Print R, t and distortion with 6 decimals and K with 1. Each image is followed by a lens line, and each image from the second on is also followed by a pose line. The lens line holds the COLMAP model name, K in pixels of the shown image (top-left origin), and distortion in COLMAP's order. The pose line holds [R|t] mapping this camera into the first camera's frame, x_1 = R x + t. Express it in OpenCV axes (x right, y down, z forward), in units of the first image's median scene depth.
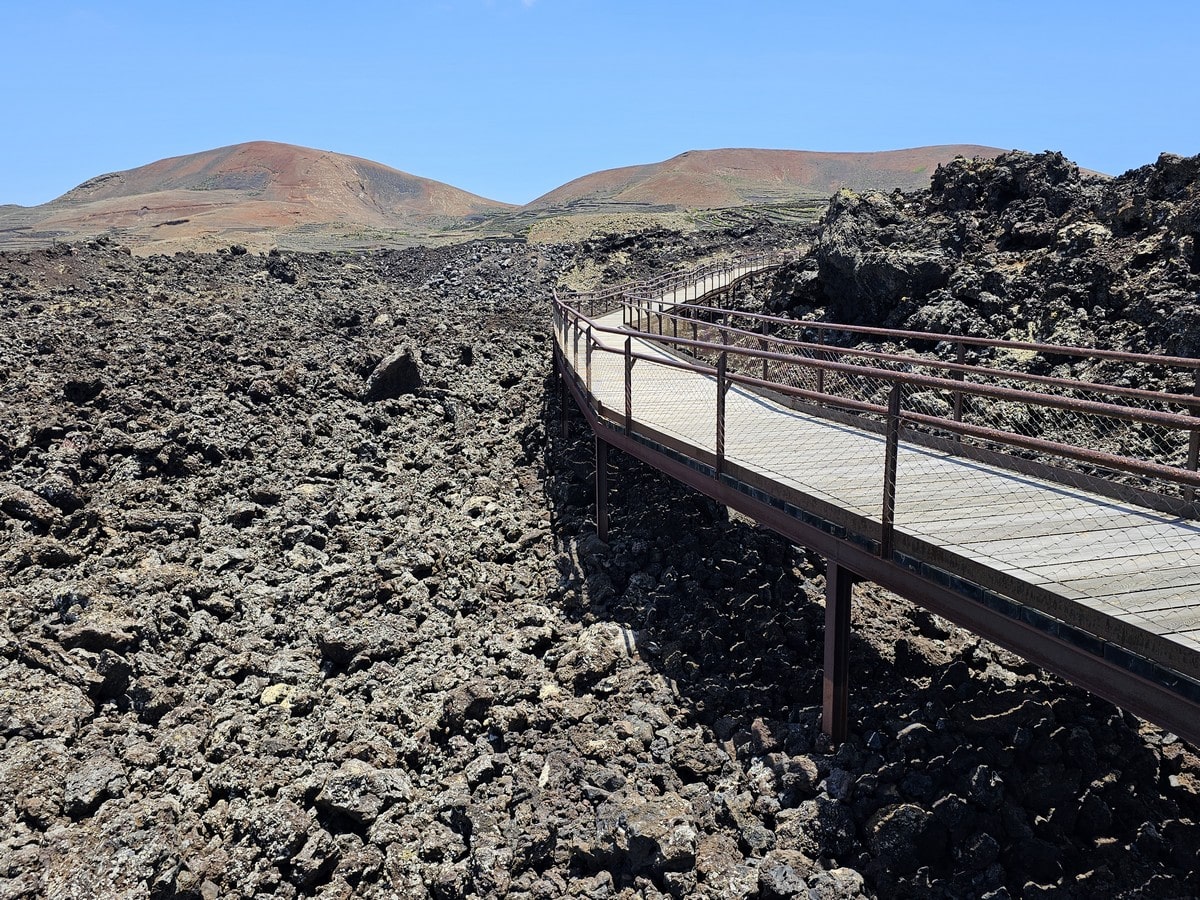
lens RADIAL K [[923.0, 0, 602.9], [0, 923.0, 453.6], [0, 0, 1]] dist [0.044200, -0.023443]
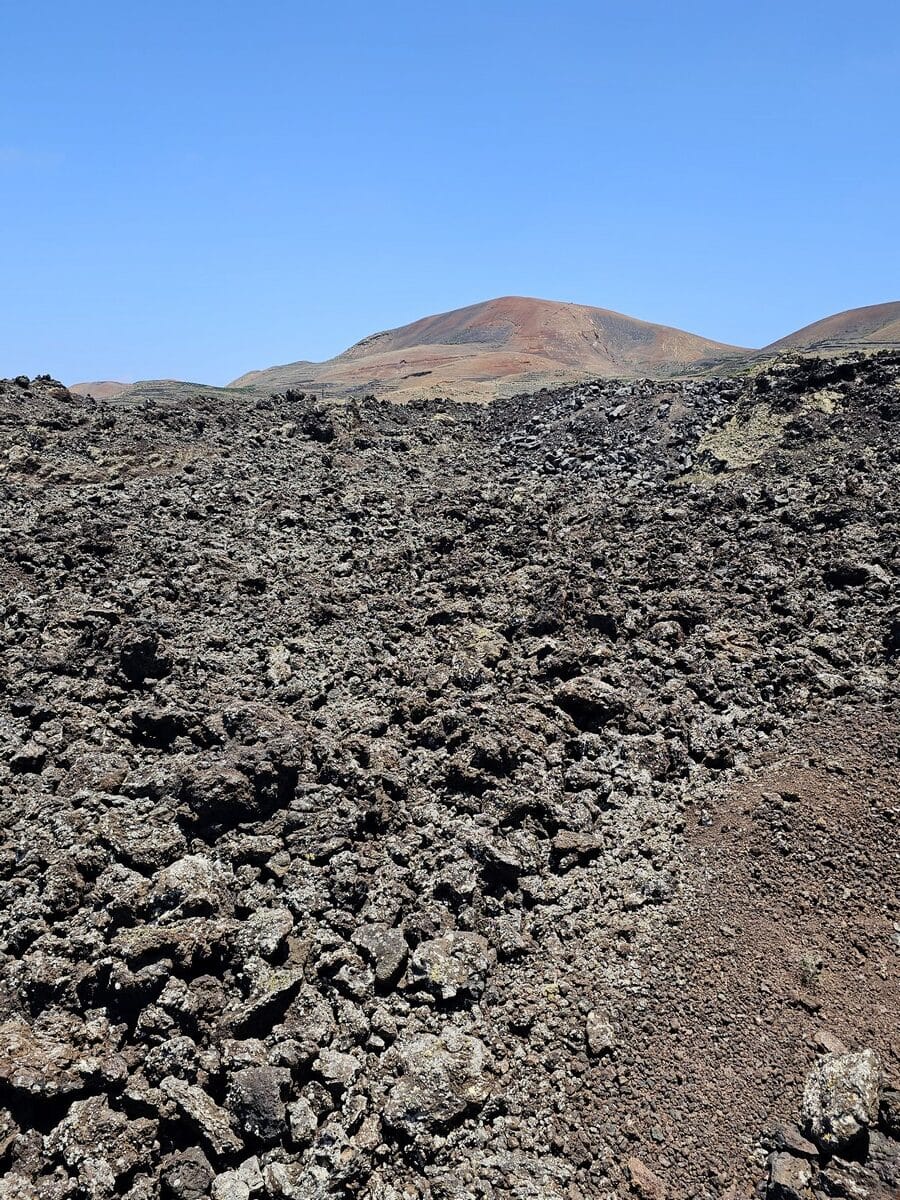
lens RADIAL K [[923.0, 0, 454.3], [0, 923.0, 597.6], [0, 0, 1]] dist [0.044200, -0.023443]
pose [[0.923688, 0.077857, -0.375151, 0.032386], [-0.079122, 0.996792, 0.012055, -0.083303], [0.374886, 0.018547, 0.926885, 0.399462]]
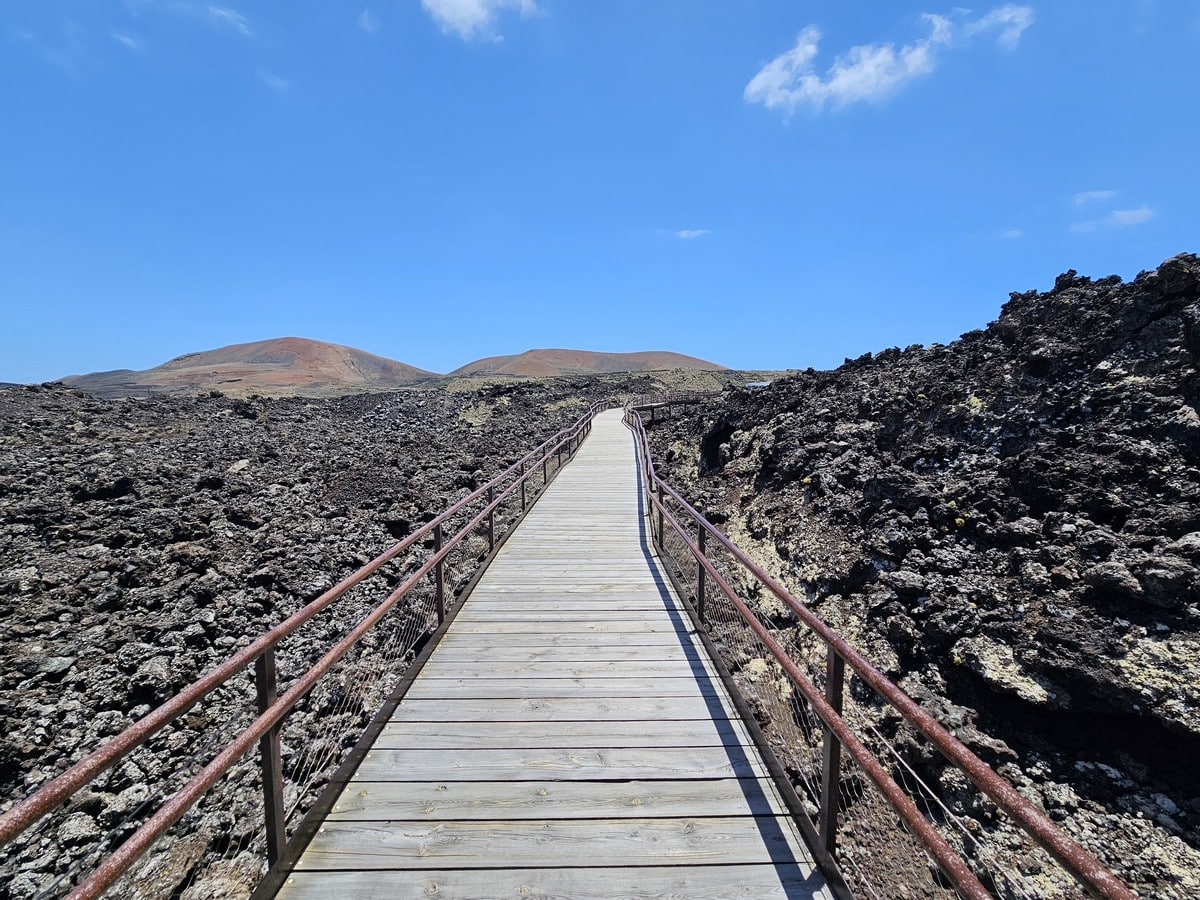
lens RADIAL K [[479.3, 0, 602.3], [0, 479.3, 450.0], [0, 0, 1]] dist [-0.002274, -0.000110]
pose [[0.973639, -0.016918, 0.227465, -0.003177], [0.041528, 0.993726, -0.103844, -0.048171], [-0.224281, 0.110553, 0.968233, 0.235248]]
